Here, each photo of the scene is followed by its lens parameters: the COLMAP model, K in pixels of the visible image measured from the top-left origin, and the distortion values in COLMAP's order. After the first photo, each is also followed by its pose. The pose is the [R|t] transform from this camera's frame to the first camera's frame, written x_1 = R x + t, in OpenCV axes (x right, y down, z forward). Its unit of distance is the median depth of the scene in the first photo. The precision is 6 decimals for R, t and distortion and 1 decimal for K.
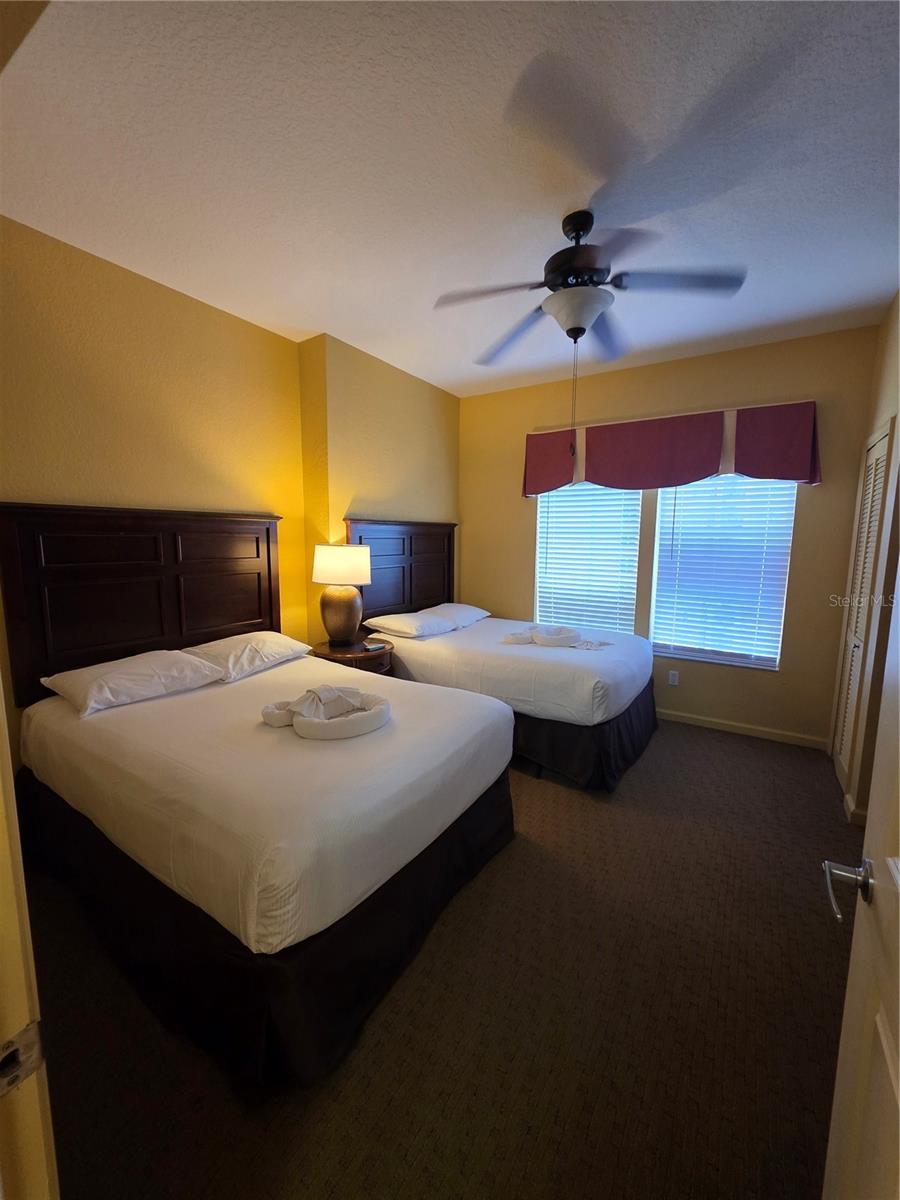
lens RADIAL K [[477.3, 0, 450.0], [0, 477.3, 600.0], [0, 0, 1]] dist [0.001539, 0.000171]
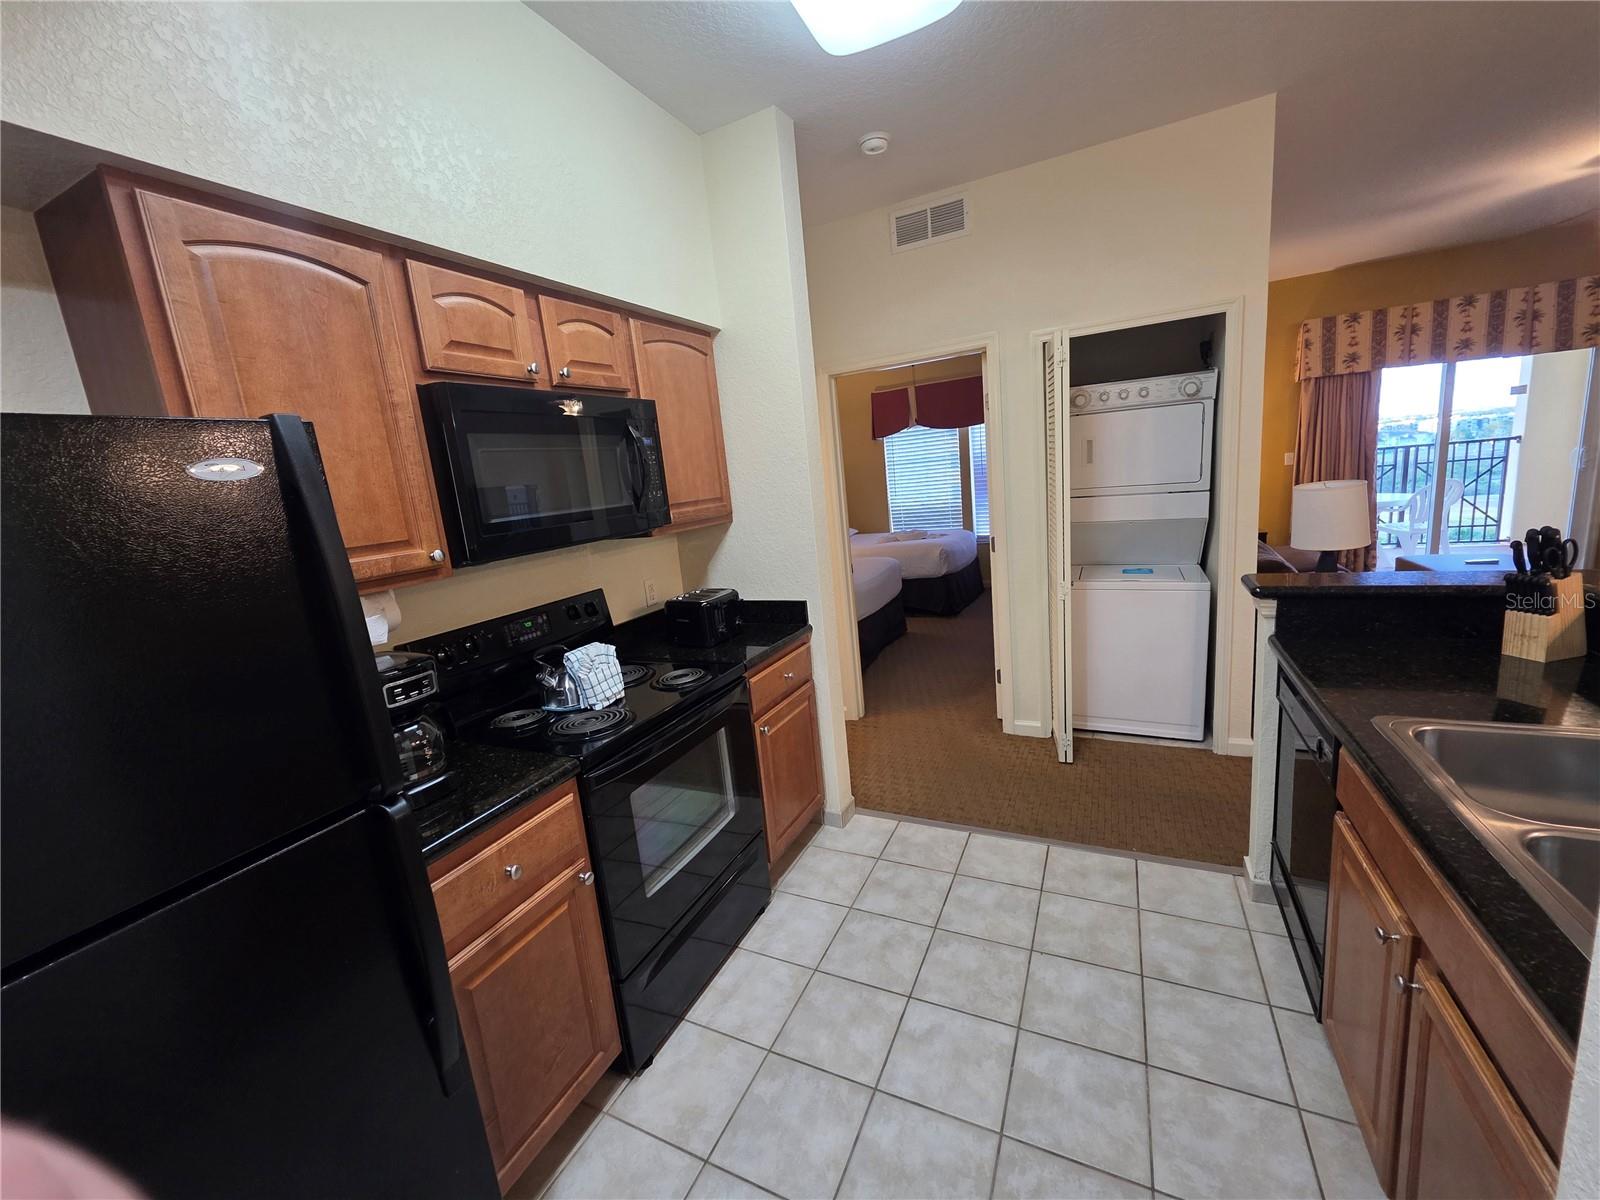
lens RADIAL K [[636.4, 0, 796.3], [0, 636.4, 597.5], [0, 0, 1]] dist [0.001539, 0.000171]
pose [[0.989177, -0.118872, 0.086015, -0.290058], [0.114374, 0.991887, 0.055481, 0.104532], [-0.091912, -0.045043, 0.994748, -0.838951]]
